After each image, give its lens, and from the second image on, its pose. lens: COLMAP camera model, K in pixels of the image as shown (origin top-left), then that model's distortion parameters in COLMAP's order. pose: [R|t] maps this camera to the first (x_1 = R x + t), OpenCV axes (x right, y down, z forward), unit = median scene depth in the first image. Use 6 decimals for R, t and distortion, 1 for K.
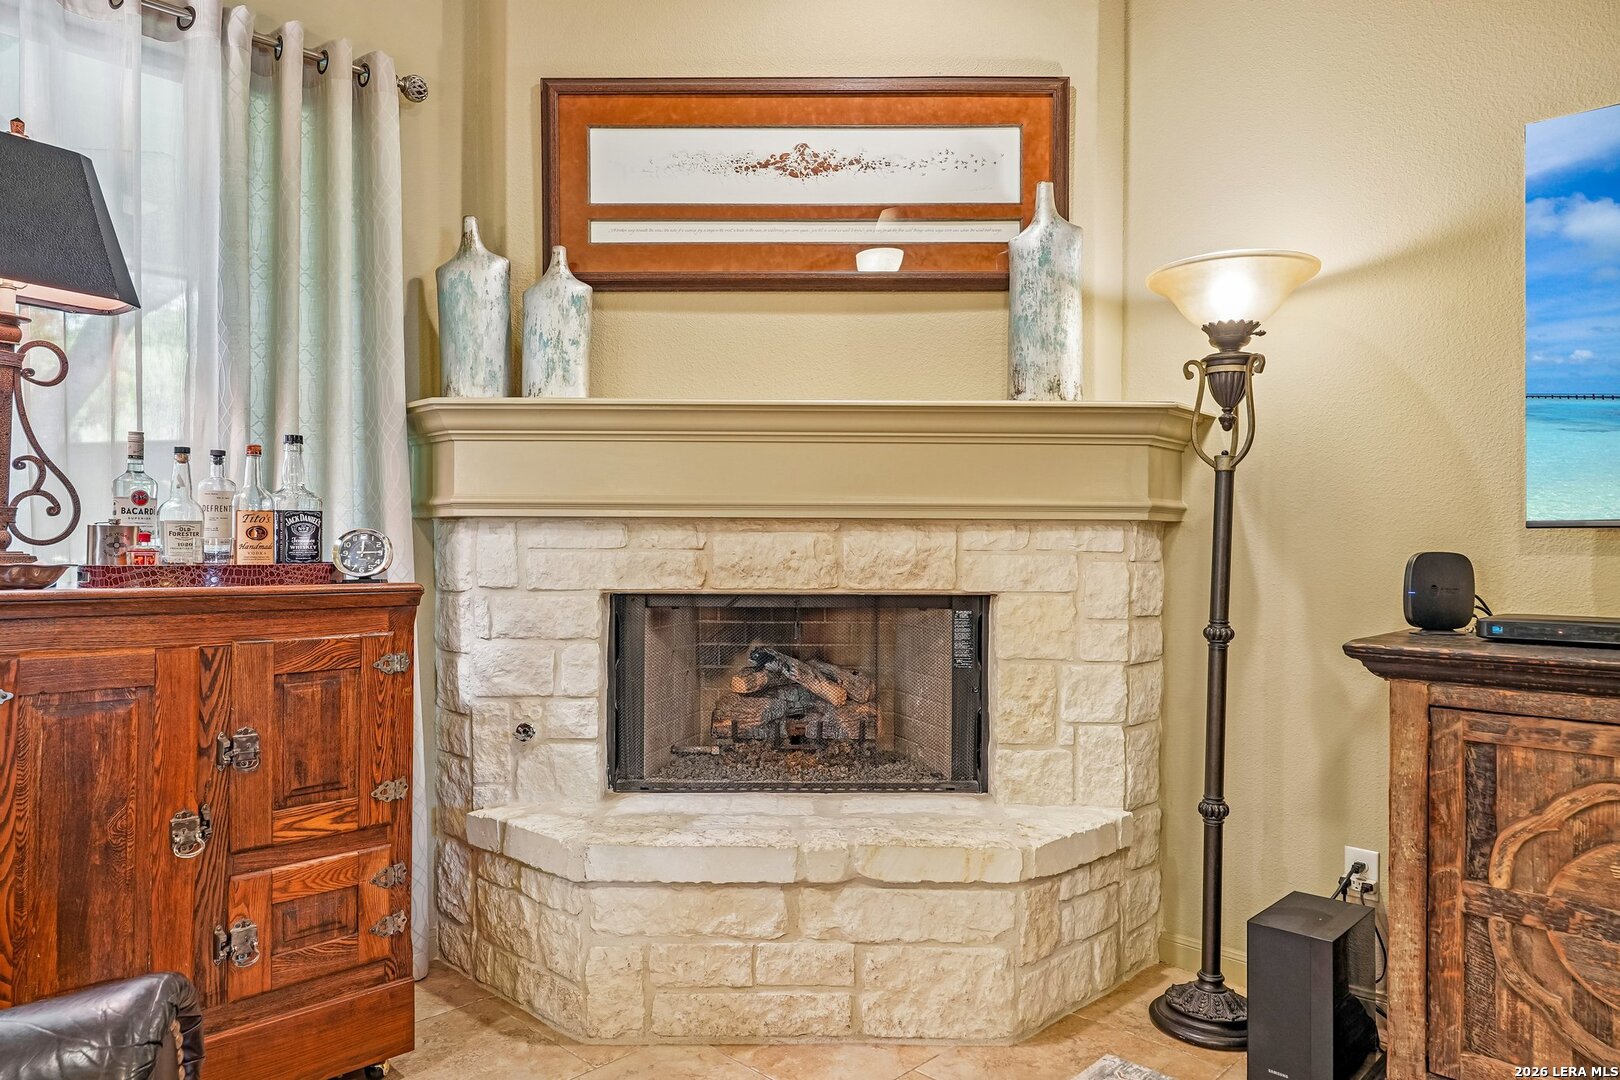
lens RADIAL K [[1046.8, 0, 802.2], [0, 1046.8, 540.3], [0, 0, 1]] dist [-0.001043, 0.005834]
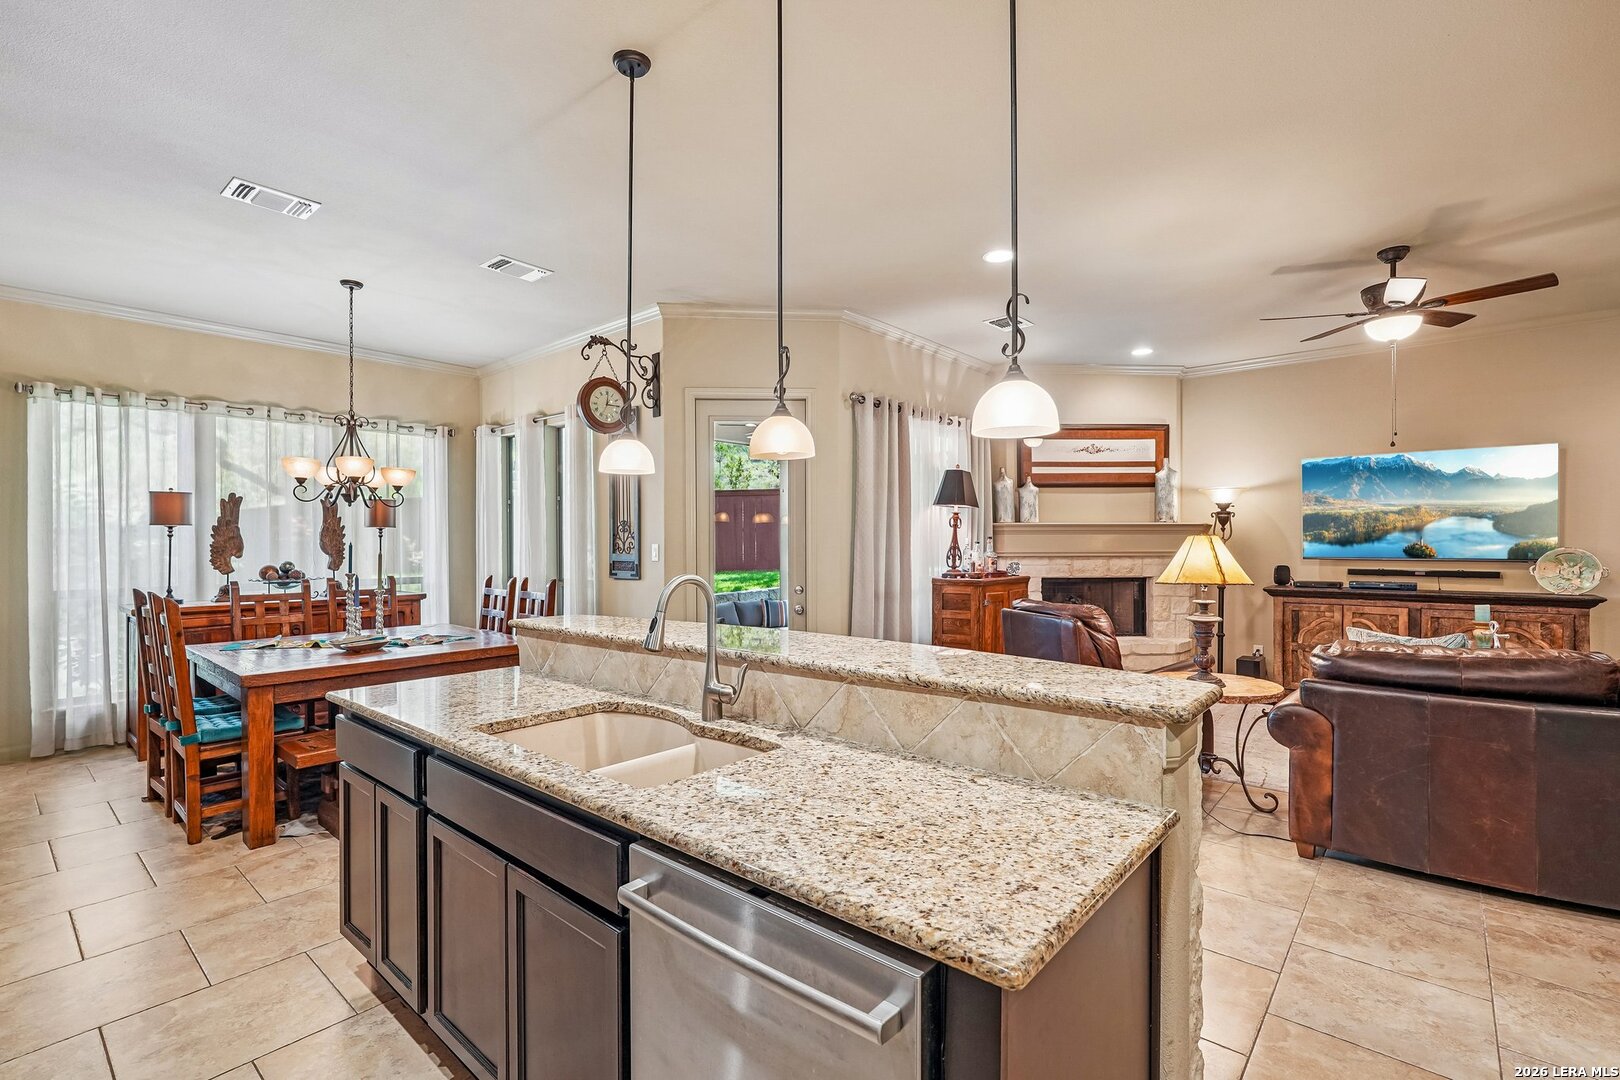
lens RADIAL K [[735.1, 0, 801.9], [0, 735.1, 544.3], [0, 0, 1]] dist [-0.013604, 0.006322]
pose [[0.998621, -0.008045, 0.051883, -1.195528], [0.007807, 0.999958, 0.004783, -0.084865], [-0.051920, -0.004371, 0.998642, -1.479888]]
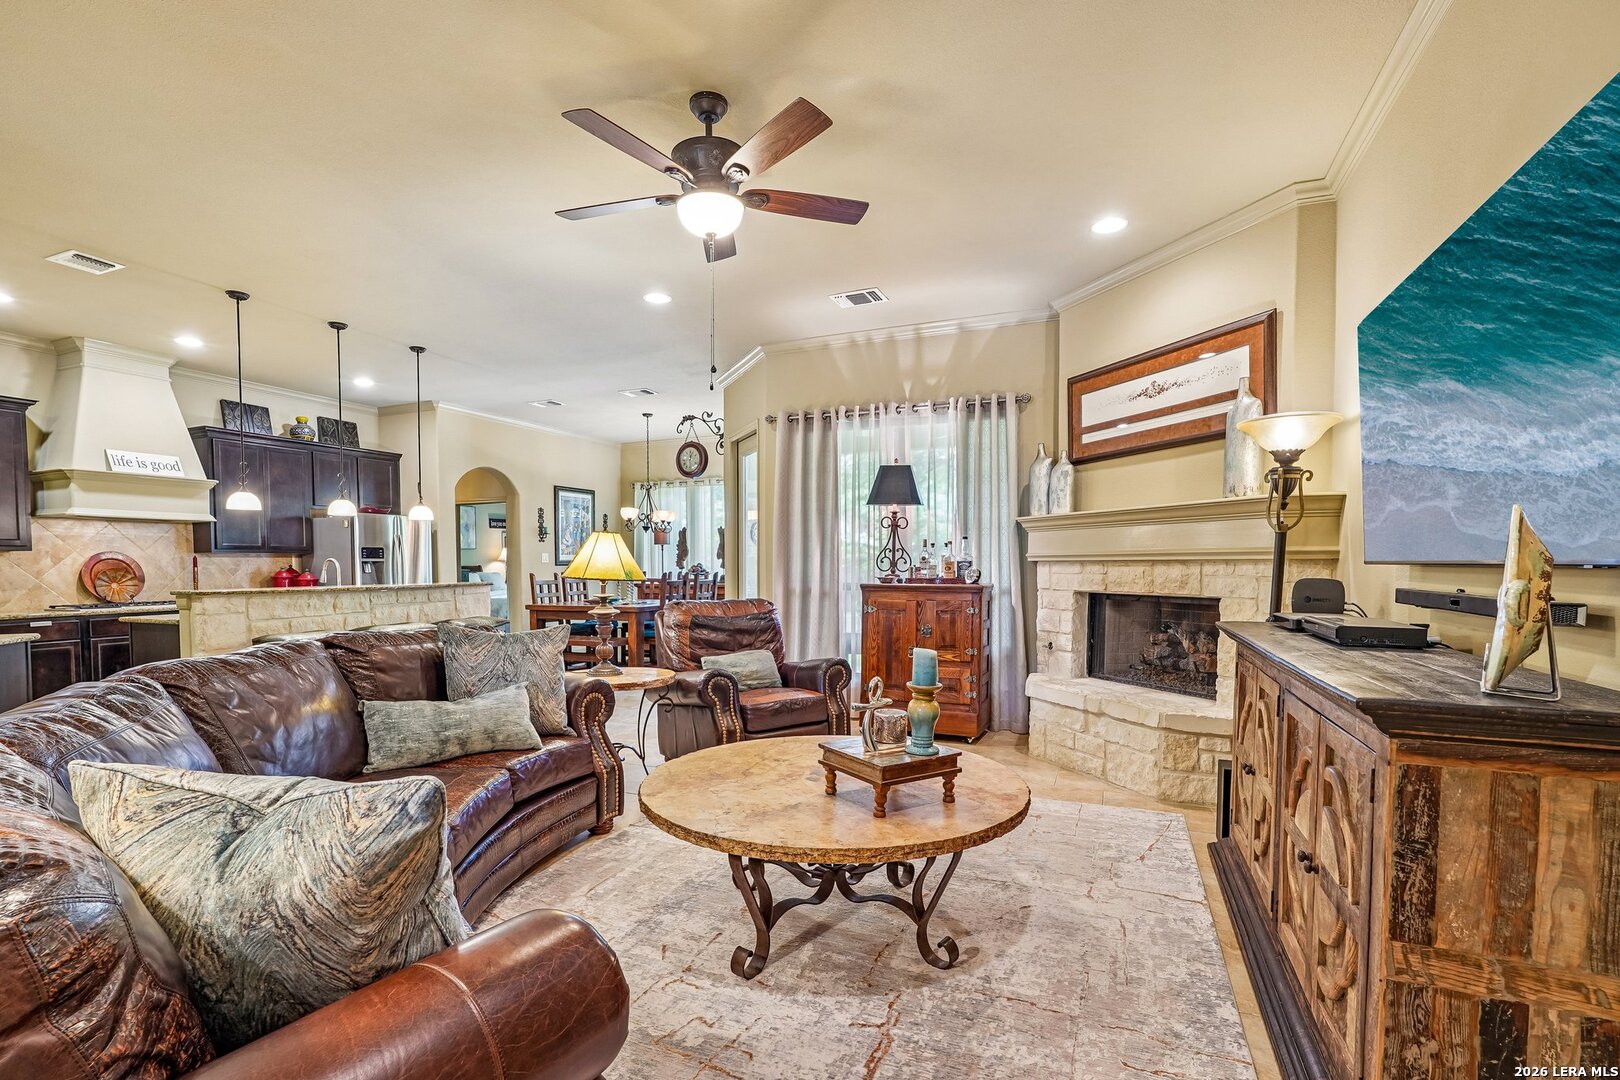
lens RADIAL K [[735.1, 0, 794.7], [0, 735.1, 589.8], [0, 0, 1]] dist [-0.013604, 0.006322]
pose [[0.361545, 0.026688, -0.931973, 1.264976], [0.008076, 0.999463, 0.031754, -0.014570], [0.932320, -0.019007, 0.361135, -0.236426]]
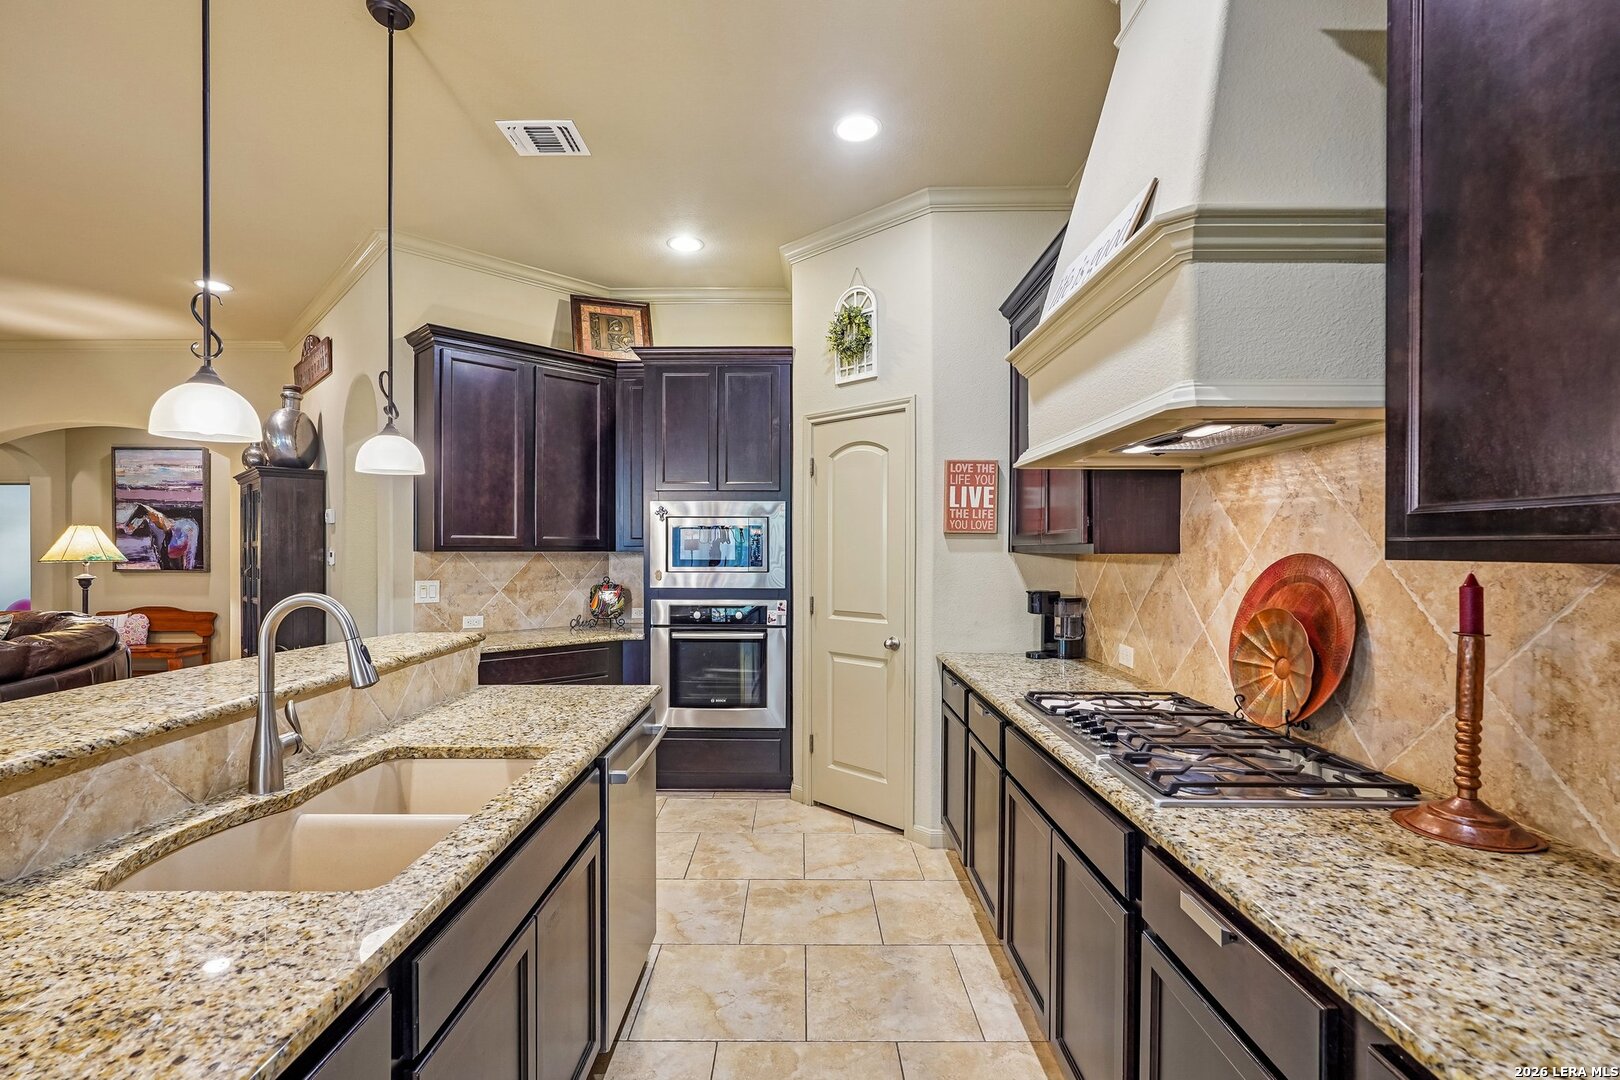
lens RADIAL K [[735.1, 0, 803.1], [0, 735.1, 551.4], [0, 0, 1]] dist [-0.013604, 0.006322]
pose [[-0.693723, -0.008461, 0.720192, -1.937982], [-0.002858, 0.999955, 0.008995, -0.088792], [-0.720236, 0.004182, -0.693716, -0.620713]]
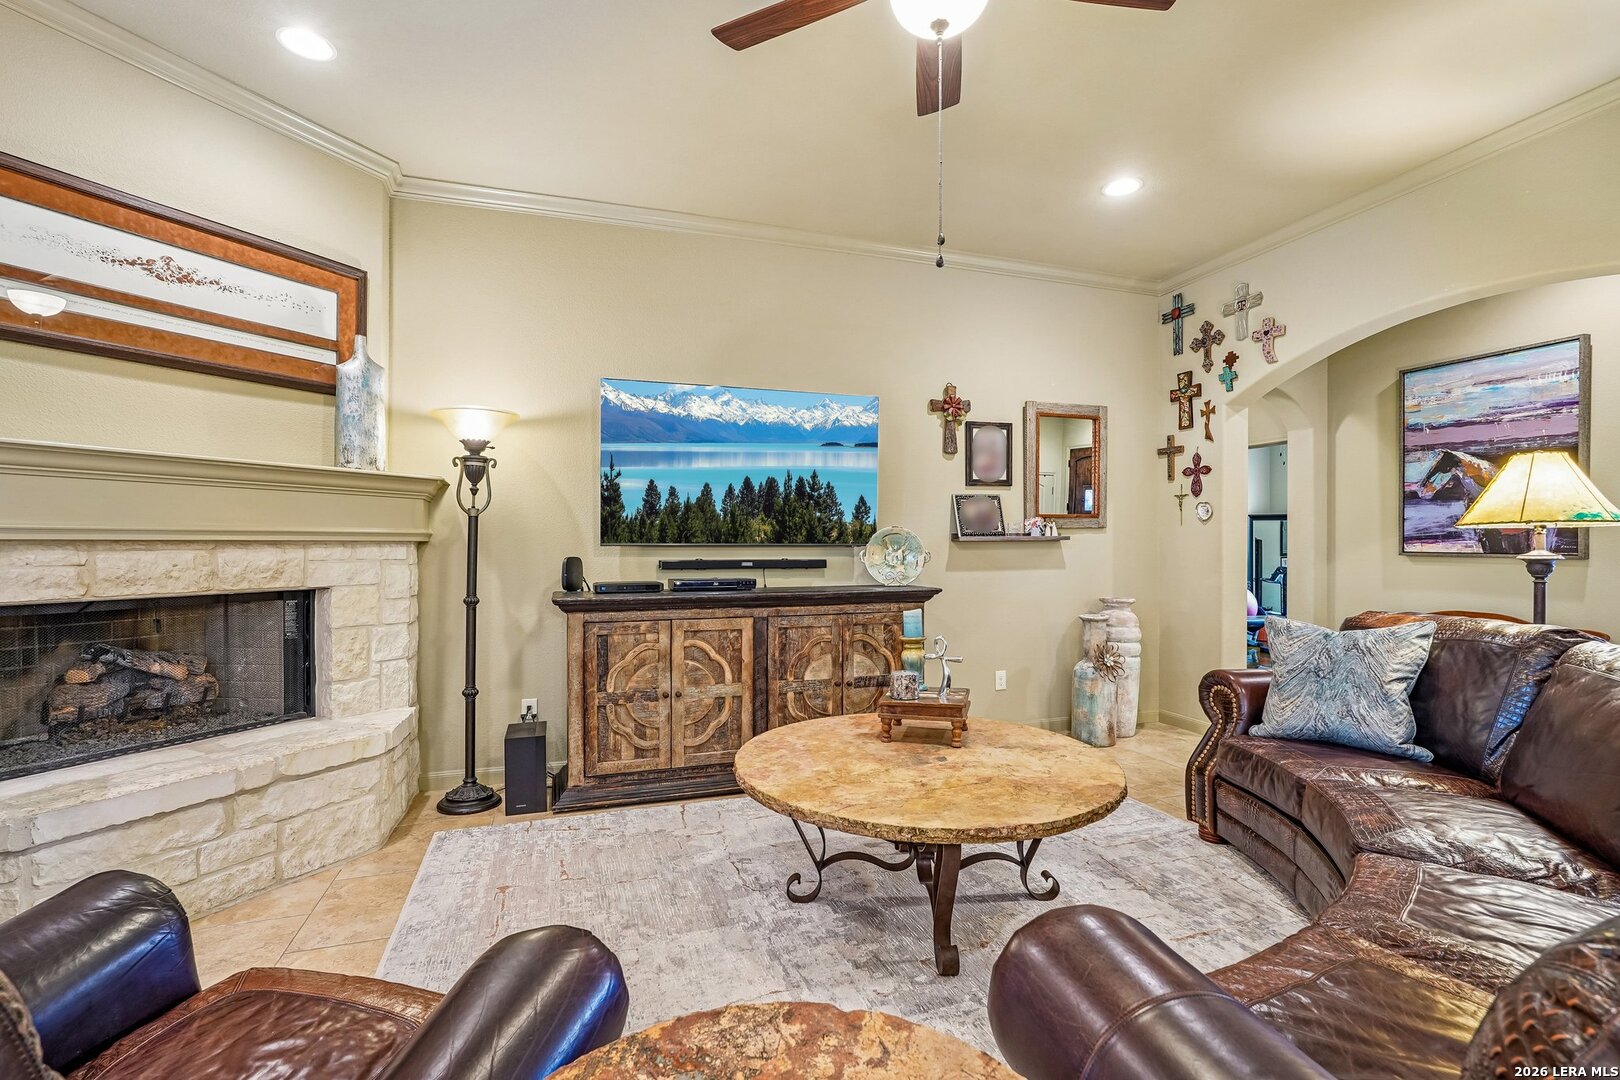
lens RADIAL K [[735.1, 0, 800.2], [0, 735.1, 542.0], [0, 0, 1]] dist [-0.013604, 0.006322]
pose [[0.462256, -0.004343, 0.886736, -0.509081], [0.001836, 0.999991, 0.003940, -0.022772], [-0.886744, -0.000193, 0.462260, -0.154061]]
